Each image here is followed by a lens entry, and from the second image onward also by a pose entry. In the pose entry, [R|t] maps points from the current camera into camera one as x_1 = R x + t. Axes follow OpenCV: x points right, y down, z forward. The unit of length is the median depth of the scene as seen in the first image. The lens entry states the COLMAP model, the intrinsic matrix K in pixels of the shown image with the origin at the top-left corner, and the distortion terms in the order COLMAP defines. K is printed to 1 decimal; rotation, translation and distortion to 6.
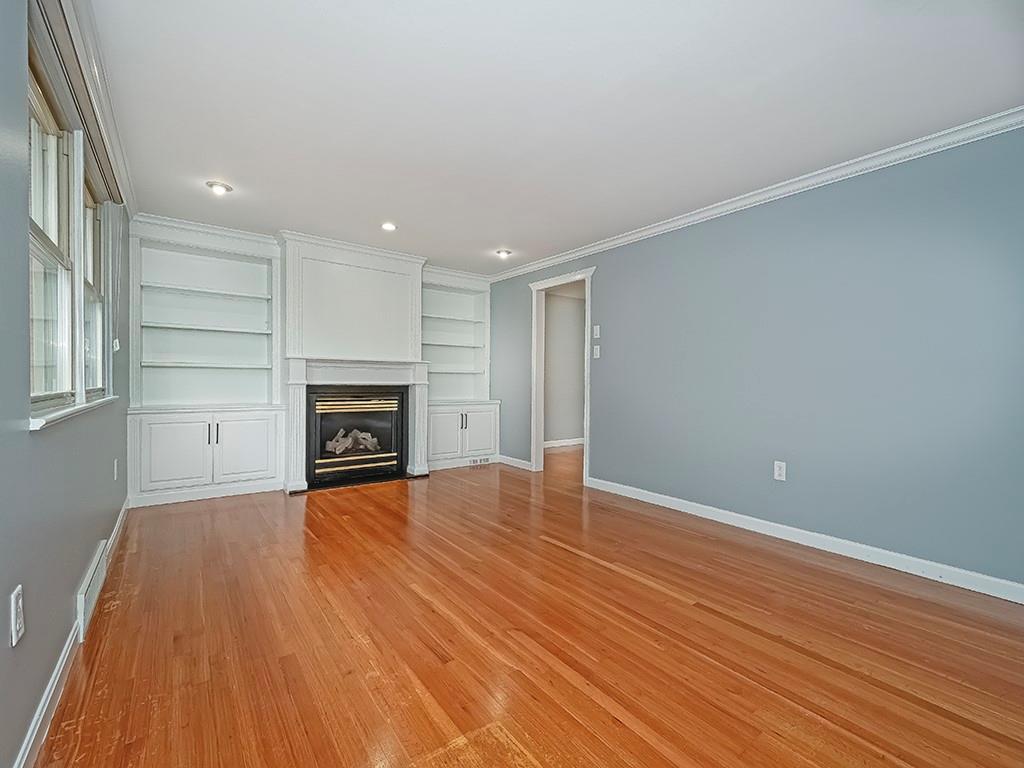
lens RADIAL K [[449.4, 0, 514.9], [0, 449.4, 382.6], [0, 0, 1]] dist [-0.002582, -0.000242]
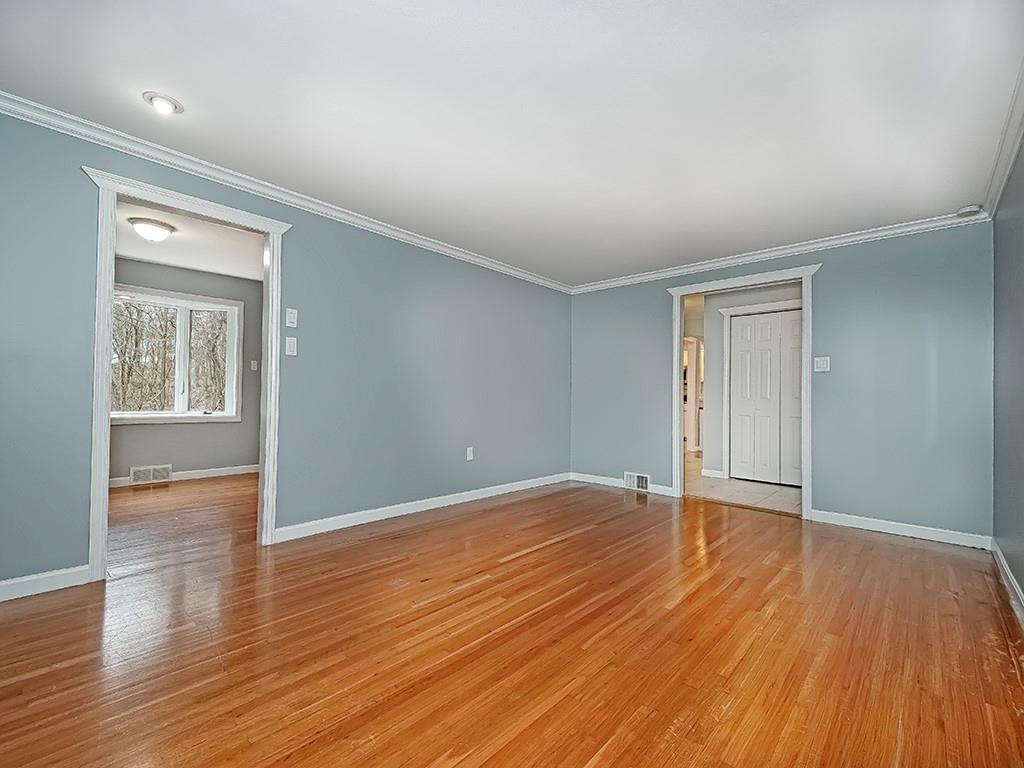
lens RADIAL K [[449.4, 0, 511.8], [0, 449.4, 388.0], [0, 0, 1]] dist [-0.002582, -0.000242]
pose [[-0.183752, 0.001413, 0.982972, -0.846732], [-0.014564, 0.999885, -0.004159, -0.007324], [-0.982865, -0.015080, -0.183710, 1.153333]]
